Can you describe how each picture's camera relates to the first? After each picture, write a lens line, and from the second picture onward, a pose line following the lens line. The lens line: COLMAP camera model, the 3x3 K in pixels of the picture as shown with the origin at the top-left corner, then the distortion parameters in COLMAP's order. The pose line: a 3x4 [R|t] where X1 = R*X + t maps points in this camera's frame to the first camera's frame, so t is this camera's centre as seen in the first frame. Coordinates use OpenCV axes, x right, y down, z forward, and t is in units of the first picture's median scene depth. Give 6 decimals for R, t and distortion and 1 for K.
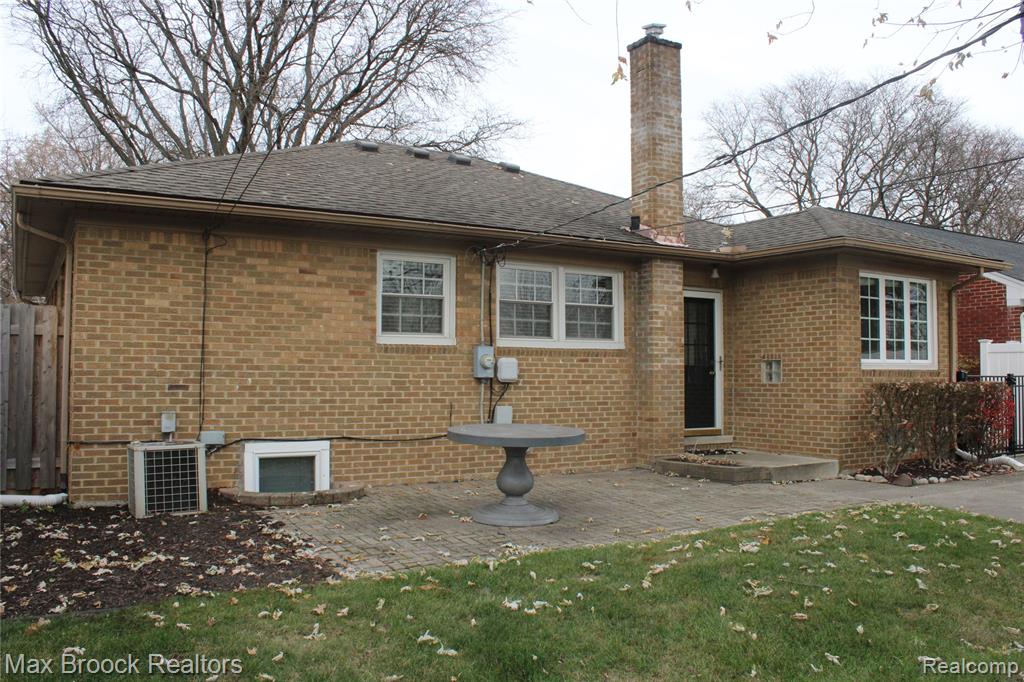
lens RADIAL K [[854.0, 0, 512.0], [0, 854.0, 341.0], [0, 0, 1]] dist [-0.149392, 0.122754]
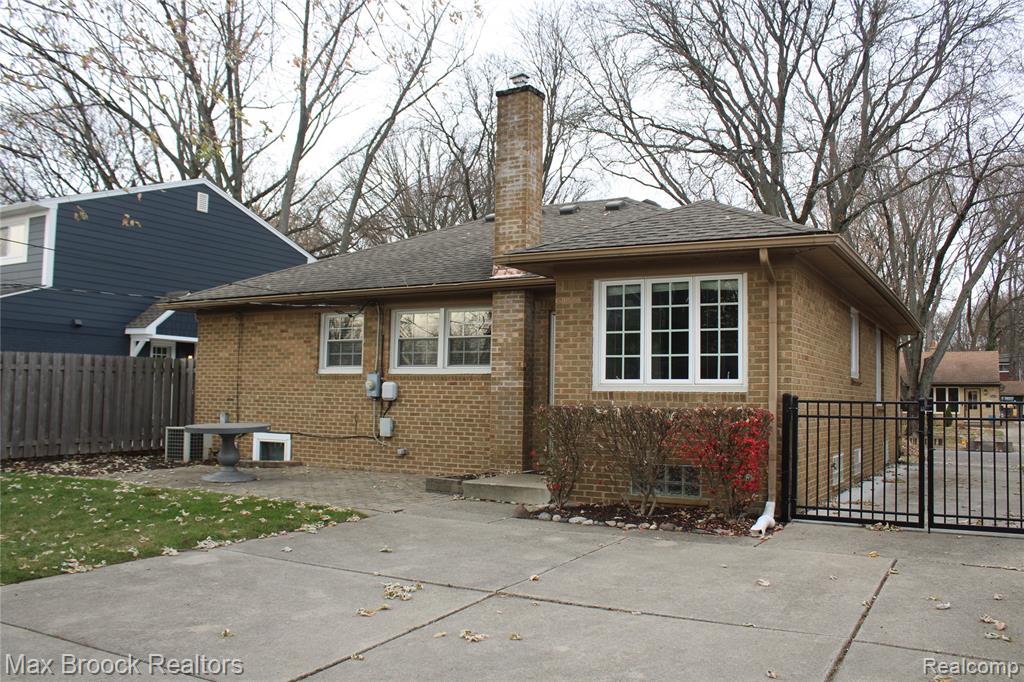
lens RADIAL K [[854.0, 0, 512.0], [0, 854.0, 341.0], [0, 0, 1]] dist [-0.149392, 0.122754]
pose [[0.490920, -0.051941, -0.869655, 1.196061], [0.024067, 0.998649, -0.046060, 0.020419], [0.870872, 0.001682, 0.491506, 0.489497]]
